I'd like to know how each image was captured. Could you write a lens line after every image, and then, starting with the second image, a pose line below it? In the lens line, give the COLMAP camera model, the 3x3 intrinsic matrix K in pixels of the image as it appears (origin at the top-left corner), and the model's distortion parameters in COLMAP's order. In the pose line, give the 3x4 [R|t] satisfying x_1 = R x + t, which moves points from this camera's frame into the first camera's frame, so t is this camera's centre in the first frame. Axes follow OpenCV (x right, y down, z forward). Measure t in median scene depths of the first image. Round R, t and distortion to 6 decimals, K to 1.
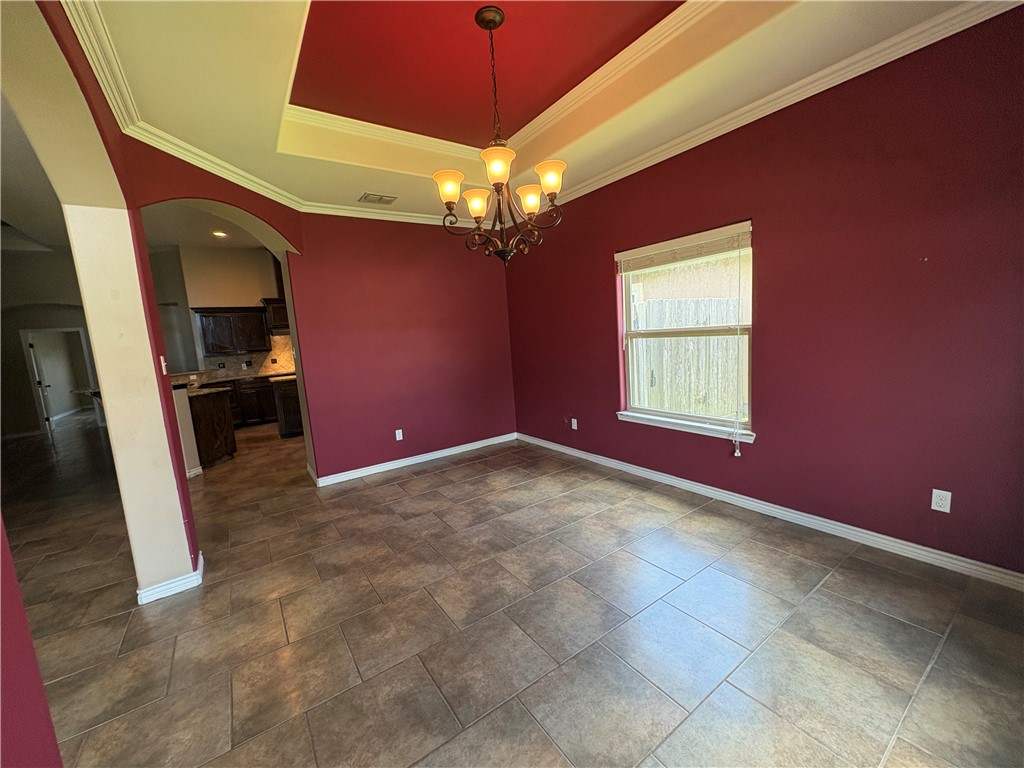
lens RADIAL K [[408.8, 0, 513.3], [0, 408.8, 385.3], [0, 0, 1]] dist [0.000495, 0.000036]
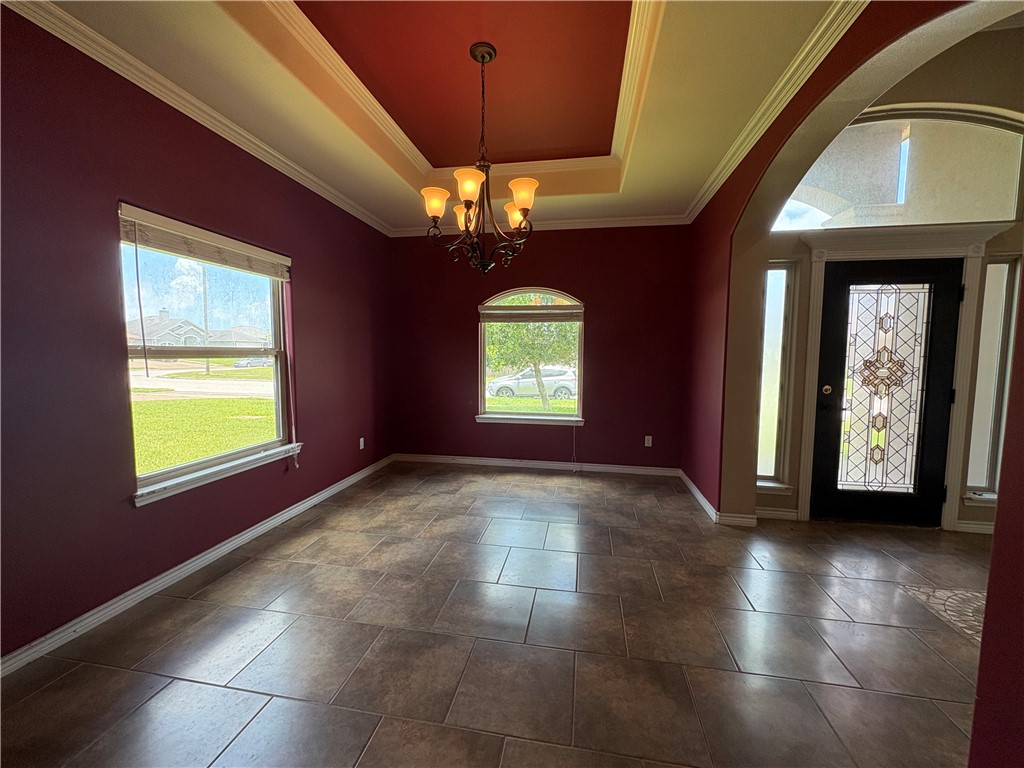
lens RADIAL K [[409.9, 0, 512.6], [0, 409.9, 389.2], [0, 0, 1]] dist [0.001311, -0.000051]
pose [[-0.705441, 0.000620, 0.708769, -0.634481], [0.132266, 0.982548, 0.130786, -0.100023], [-0.696318, 0.186008, -0.693211, 1.336676]]
